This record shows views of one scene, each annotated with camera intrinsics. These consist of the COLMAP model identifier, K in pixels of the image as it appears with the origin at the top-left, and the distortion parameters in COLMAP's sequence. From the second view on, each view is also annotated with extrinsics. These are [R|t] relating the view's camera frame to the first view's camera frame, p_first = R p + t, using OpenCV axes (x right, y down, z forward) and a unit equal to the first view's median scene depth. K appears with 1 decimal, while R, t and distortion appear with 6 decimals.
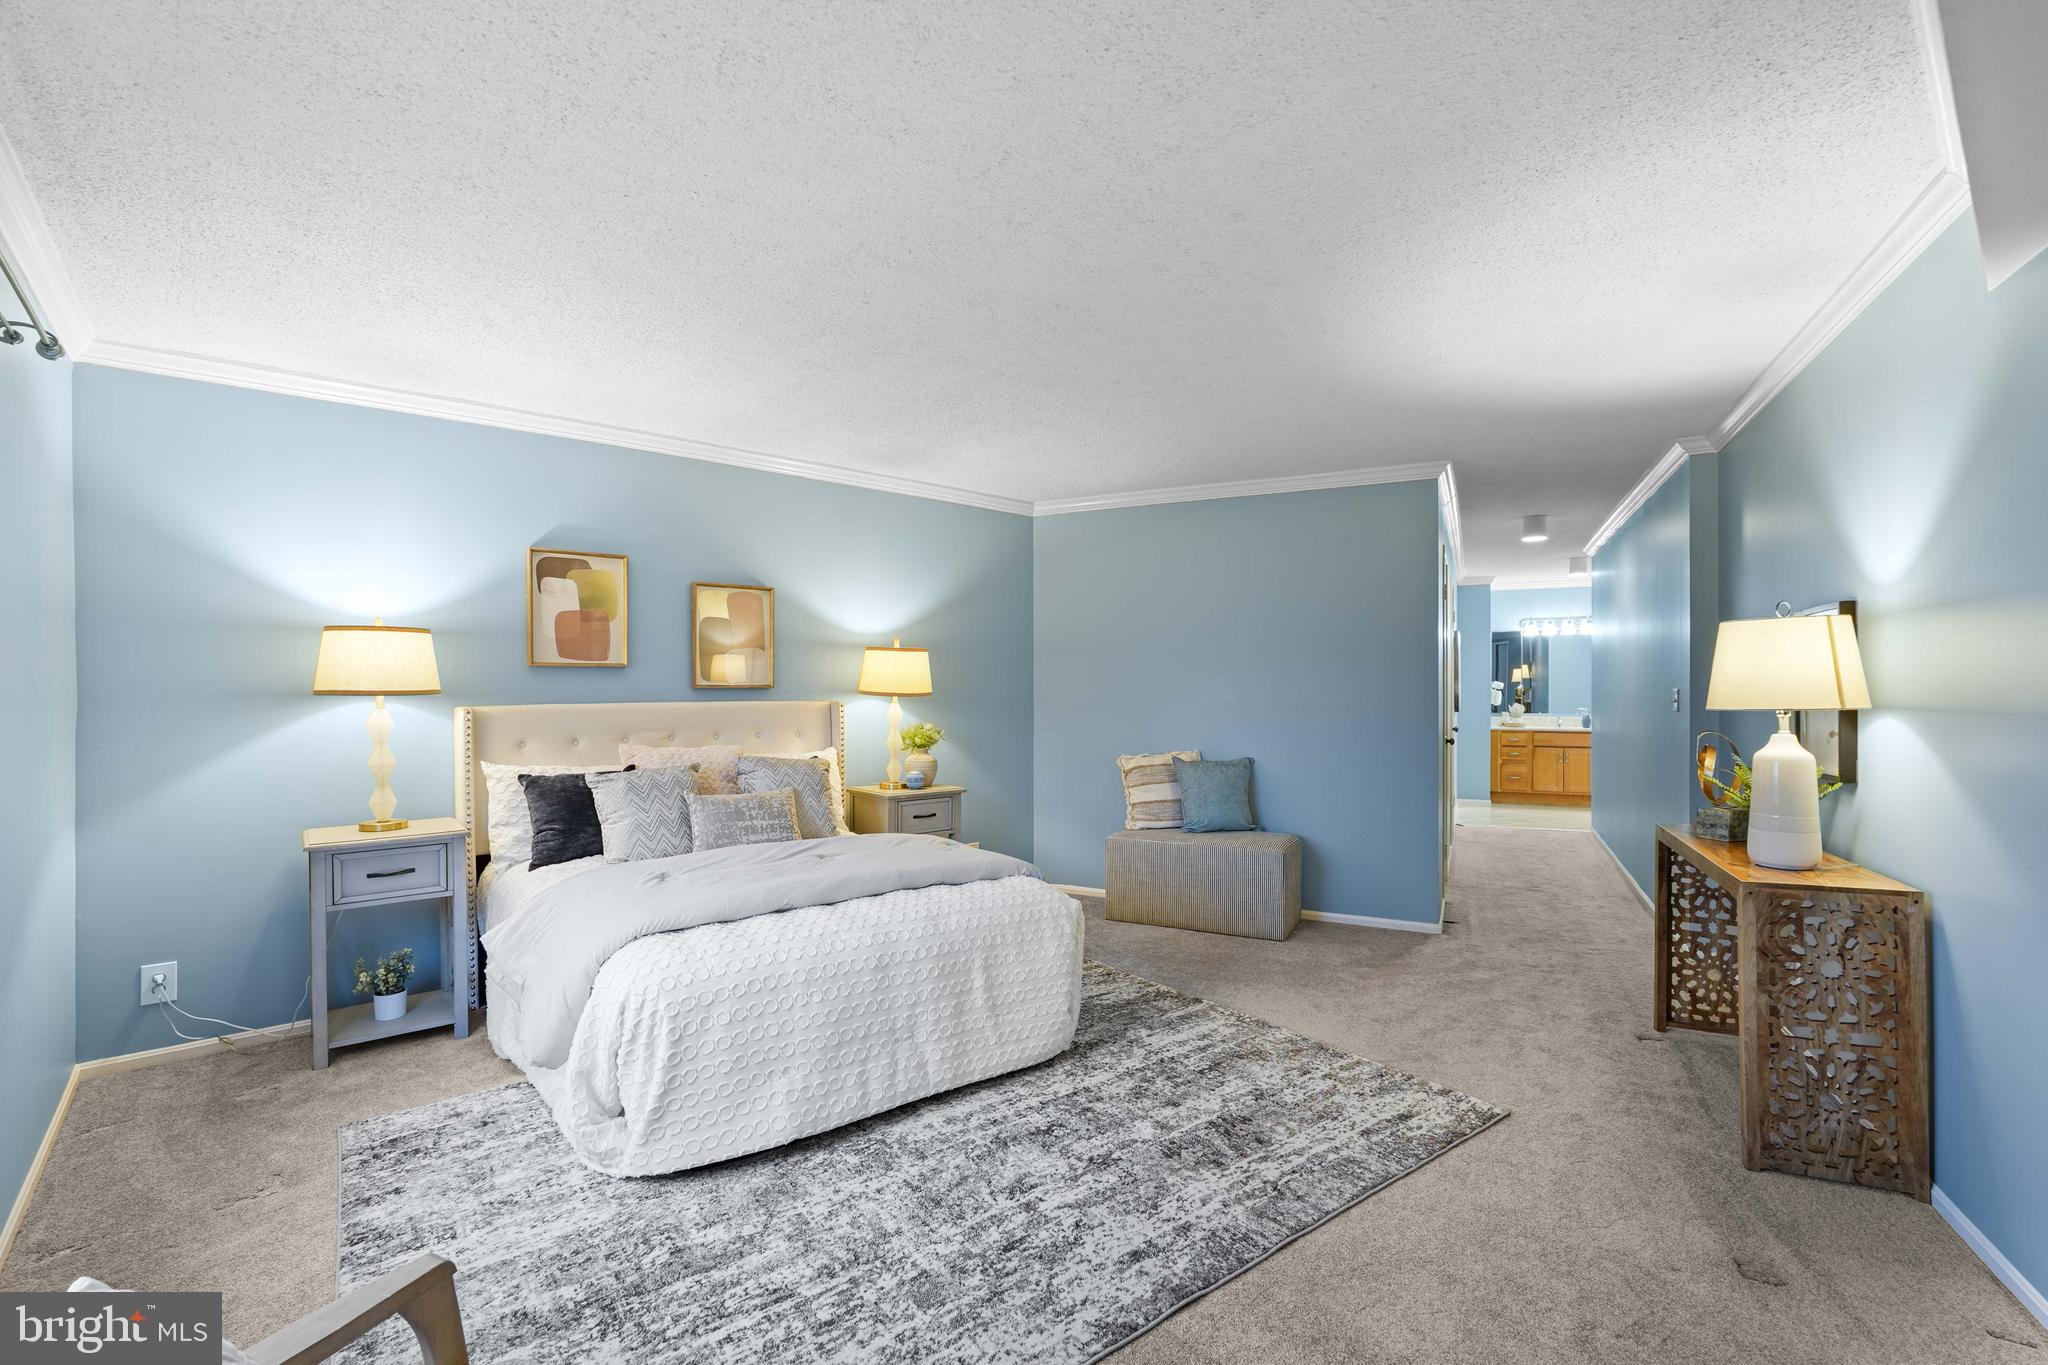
lens RADIAL K [[921.6, 0, 1016.2], [0, 921.6, 699.4], [0, 0, 1]] dist [-0.012841, 0.007133]
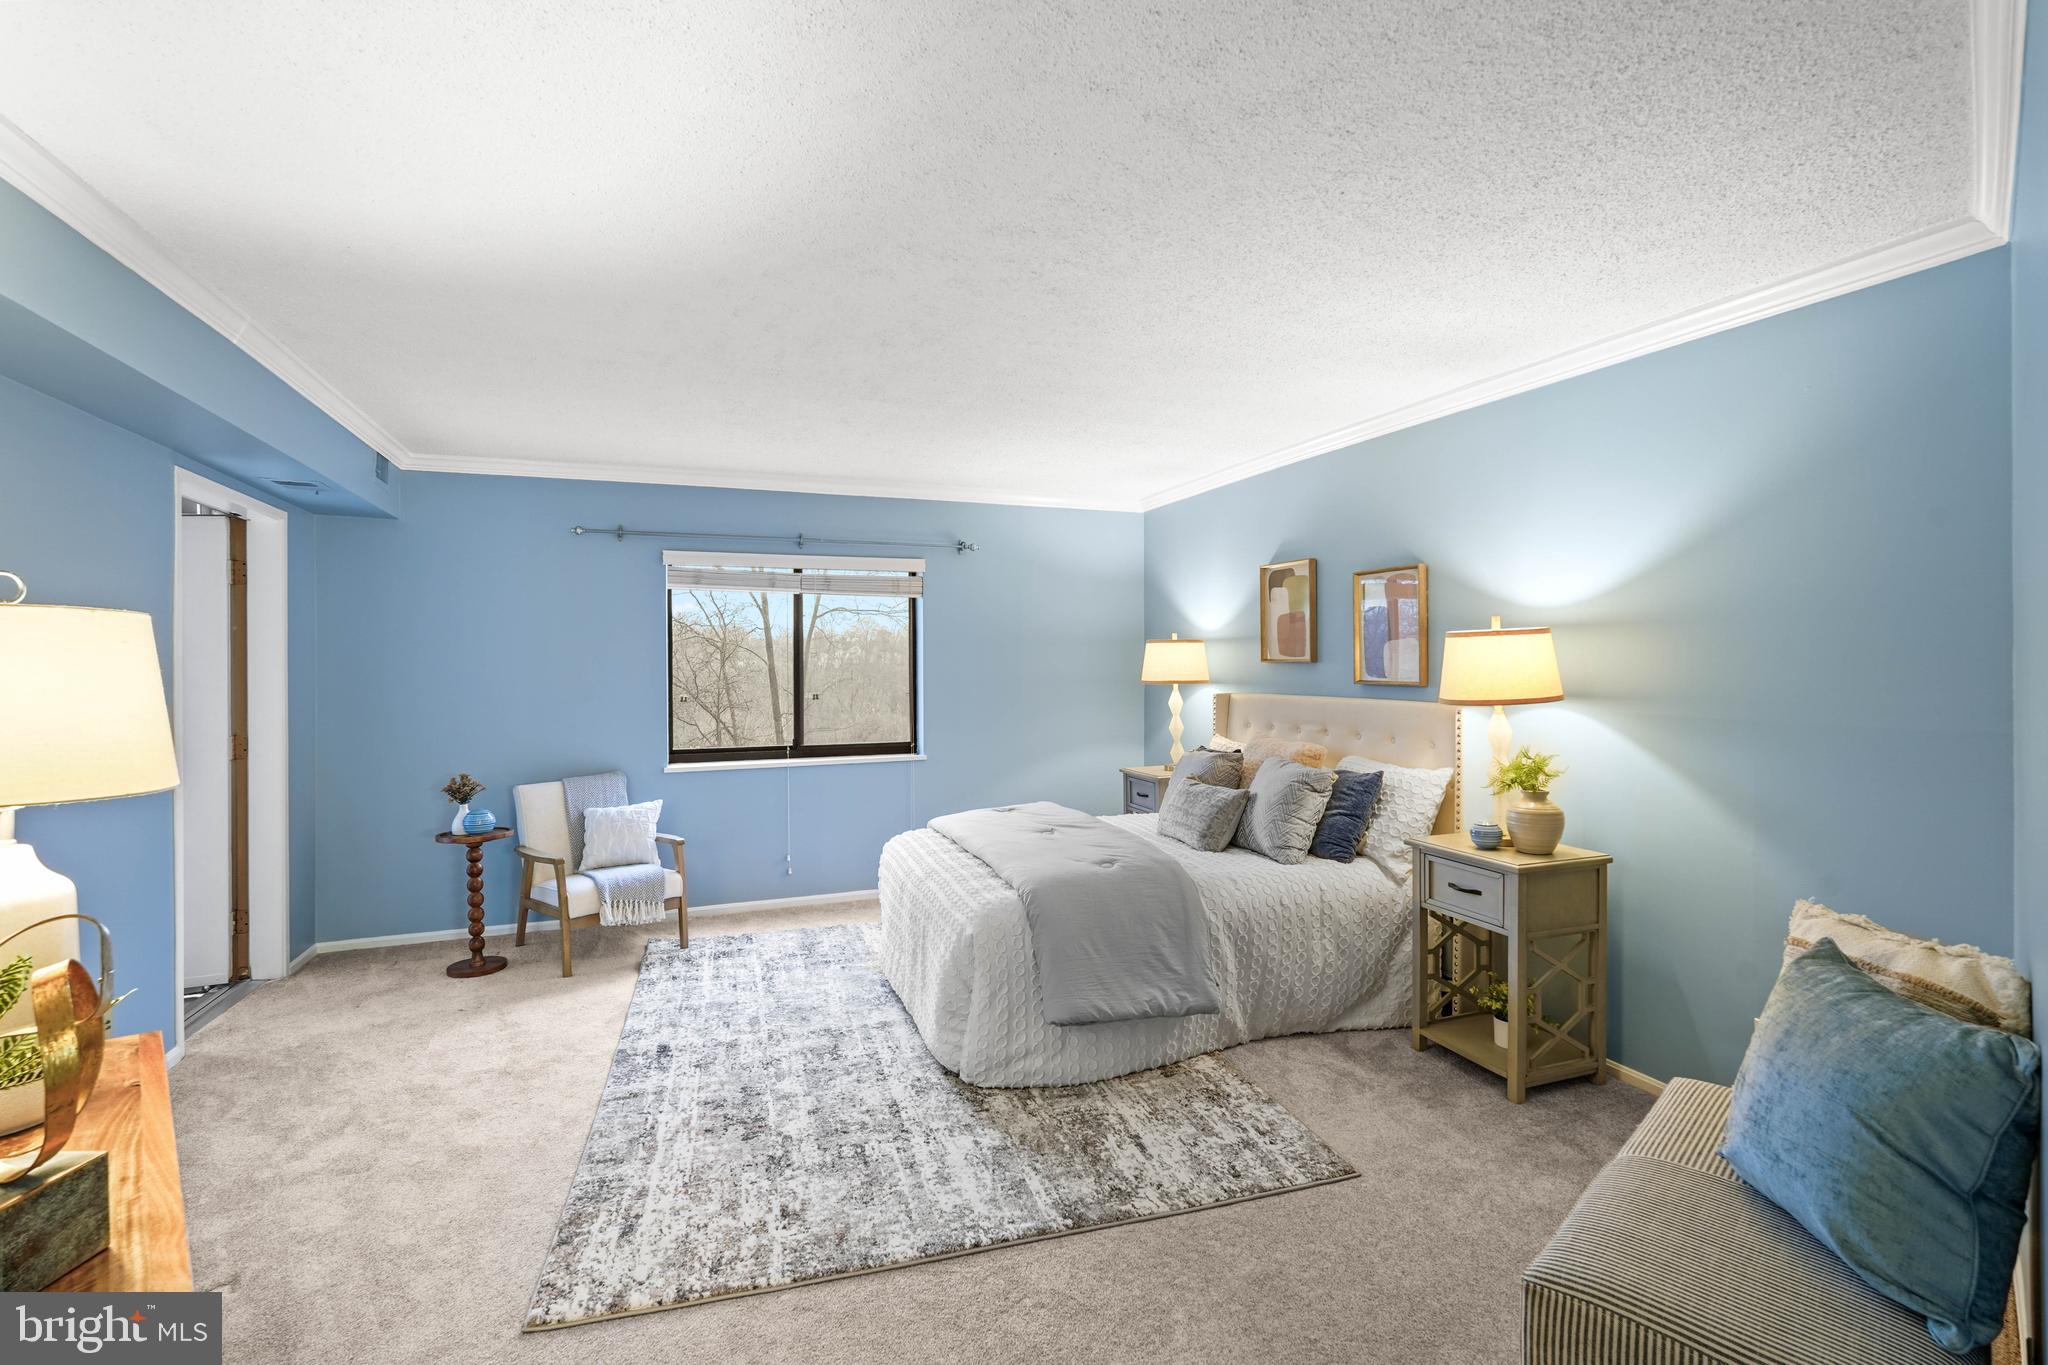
lens RADIAL K [[921.6, 0, 1026.4], [0, 921.6, 674.3], [0, 0, 1]] dist [-0.012841, 0.007133]
pose [[-0.343695, 0.014667, -0.938967, 0.928697], [-0.005620, 0.999828, 0.017675, -0.052472], [0.939064, 0.011351, -0.343554, 1.406753]]
